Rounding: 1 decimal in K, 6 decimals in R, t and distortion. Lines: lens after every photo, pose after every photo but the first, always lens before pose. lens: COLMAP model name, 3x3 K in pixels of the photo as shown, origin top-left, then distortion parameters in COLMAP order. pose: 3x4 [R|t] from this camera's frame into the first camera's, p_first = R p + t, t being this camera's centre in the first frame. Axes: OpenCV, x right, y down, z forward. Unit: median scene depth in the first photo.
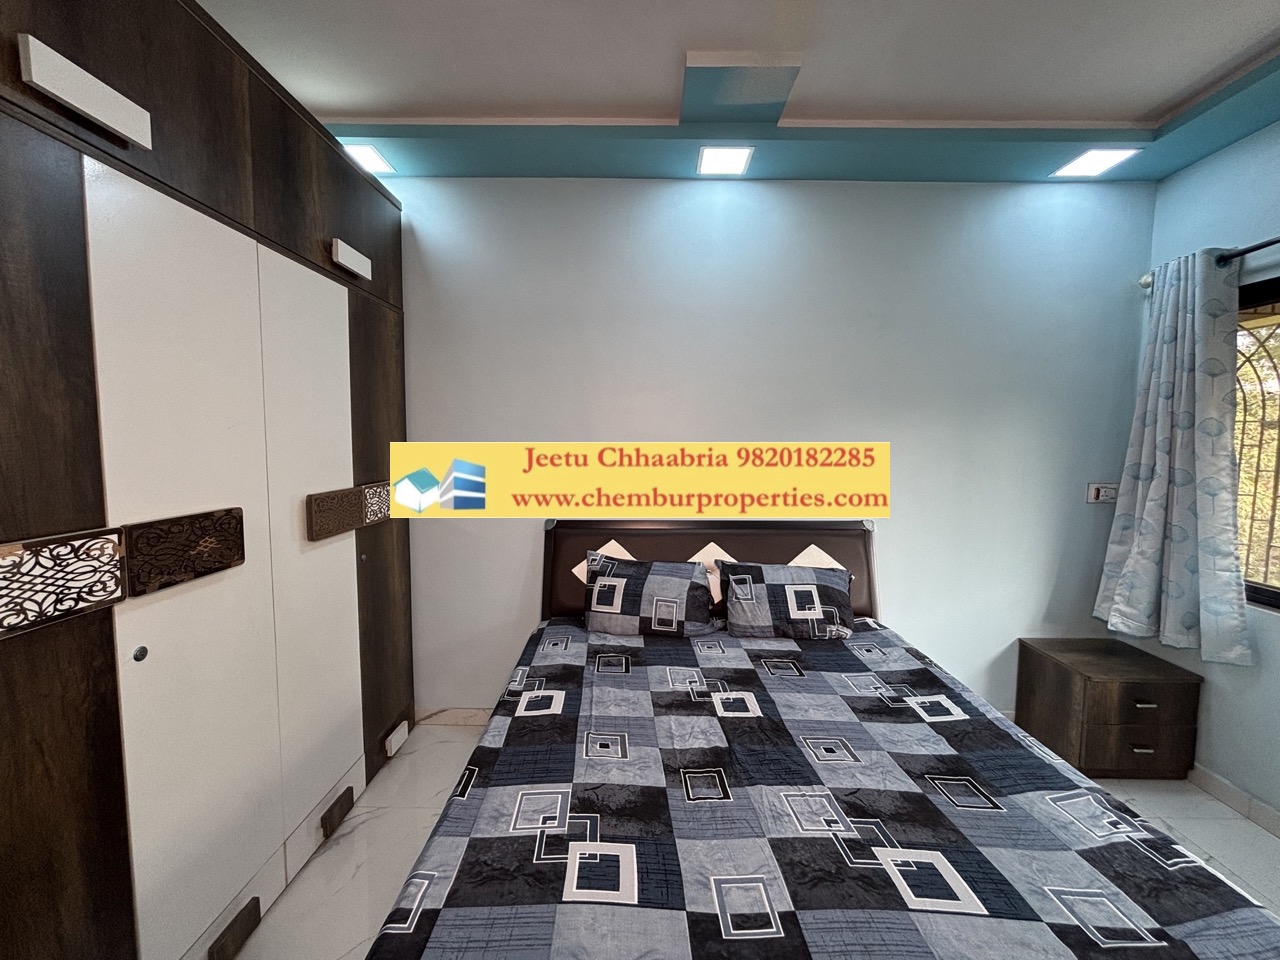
lens RADIAL K [[517.7, 0, 637.3], [0, 517.7, 474.0], [0, 0, 1]] dist [-0.003536, 0.001520]
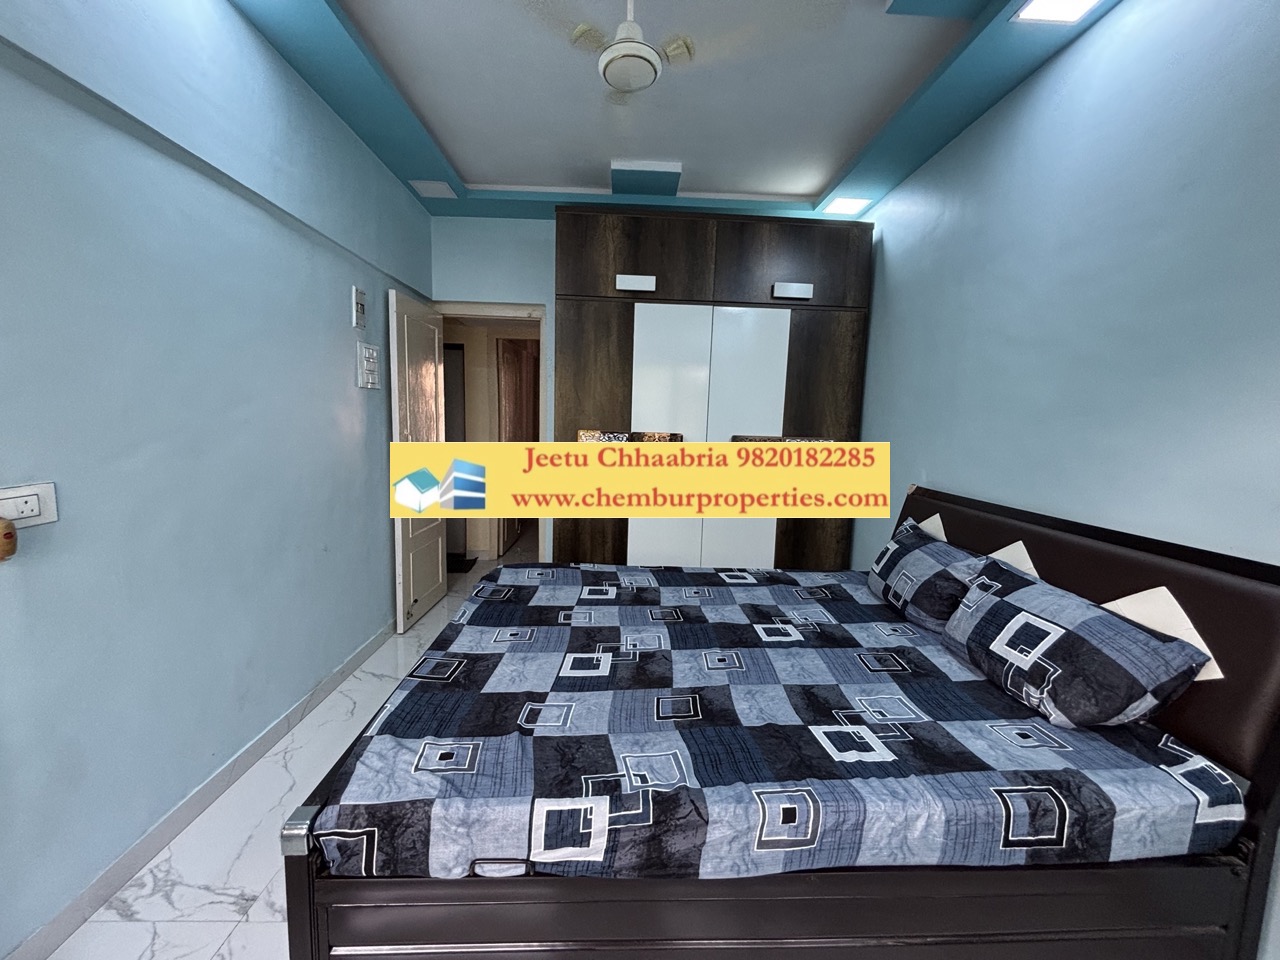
lens RADIAL K [[517.7, 0, 642.5], [0, 517.7, 480.0], [0, 0, 1]] dist [-0.003536, 0.001520]
pose [[0.040428, 0.108955, -0.993224, 1.283724], [-0.100659, 0.989424, 0.104441, 0.040661], [0.994099, 0.095755, 0.050967, 0.652816]]
